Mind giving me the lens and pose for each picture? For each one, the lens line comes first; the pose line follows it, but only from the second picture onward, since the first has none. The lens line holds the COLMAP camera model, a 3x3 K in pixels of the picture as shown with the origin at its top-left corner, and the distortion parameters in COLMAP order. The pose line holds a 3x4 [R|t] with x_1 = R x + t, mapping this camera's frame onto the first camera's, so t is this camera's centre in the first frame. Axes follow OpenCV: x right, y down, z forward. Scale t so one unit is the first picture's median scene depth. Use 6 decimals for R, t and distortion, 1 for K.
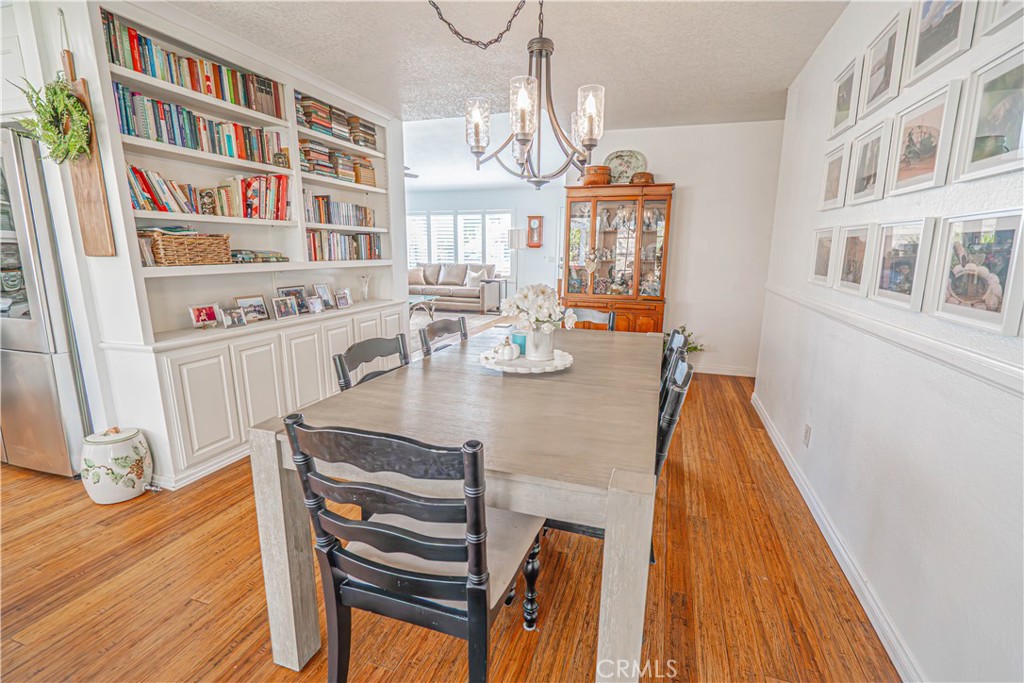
lens RADIAL K [[464.6, 0, 519.9], [0, 464.6, 344.6], [0, 0, 1]] dist [-0.003106, -0.000060]
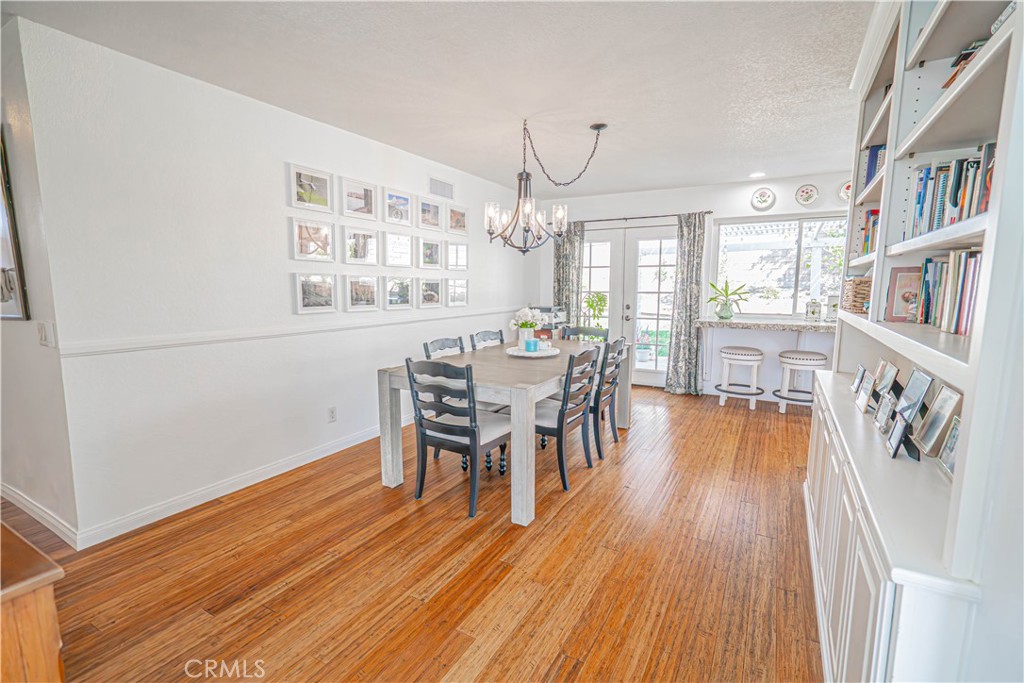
lens RADIAL K [[464.6, 0, 519.9], [0, 464.6, 344.6], [0, 0, 1]] dist [-0.003106, -0.000060]
pose [[-0.978172, -0.034361, 0.204936, -0.214405], [0.034732, 0.945324, 0.324278, -0.406786], [-0.204873, 0.324318, -0.923496, 1.885047]]
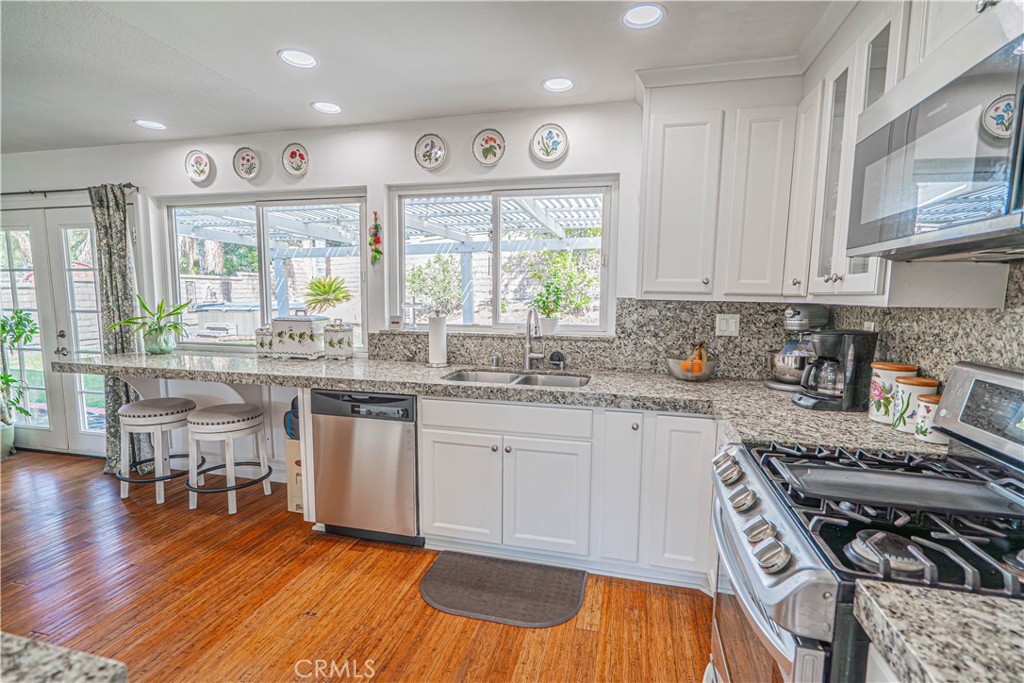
lens RADIAL K [[464.6, 0, 519.9], [0, 464.6, 344.6], [0, 0, 1]] dist [-0.003106, -0.000060]
pose [[-0.996595, -0.008549, -0.082014, -1.438457], [-0.033676, 0.950081, 0.310180, -0.292995], [0.075268, 0.311885, -0.947134, 1.143730]]
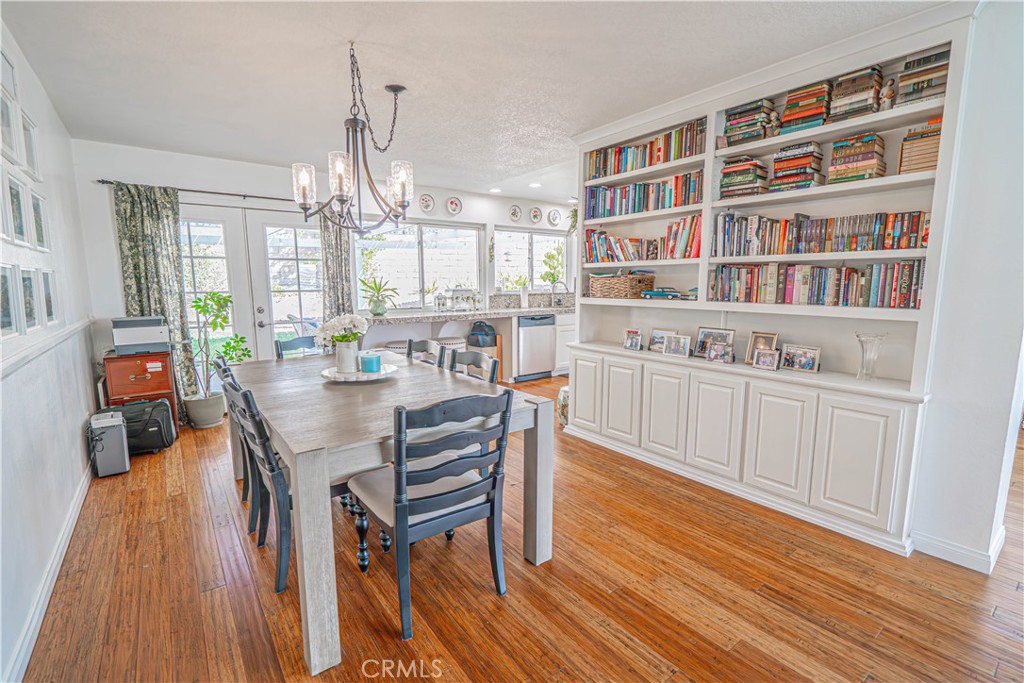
lens RADIAL K [[464.6, 0, 519.9], [0, 464.6, 344.6], [0, 0, 1]] dist [-0.003106, -0.000060]
pose [[-0.570346, 0.103752, -0.814825, 0.571861], [-0.167271, 0.956534, 0.238879, -0.301022], [0.804192, 0.272540, -0.528201, 1.436369]]
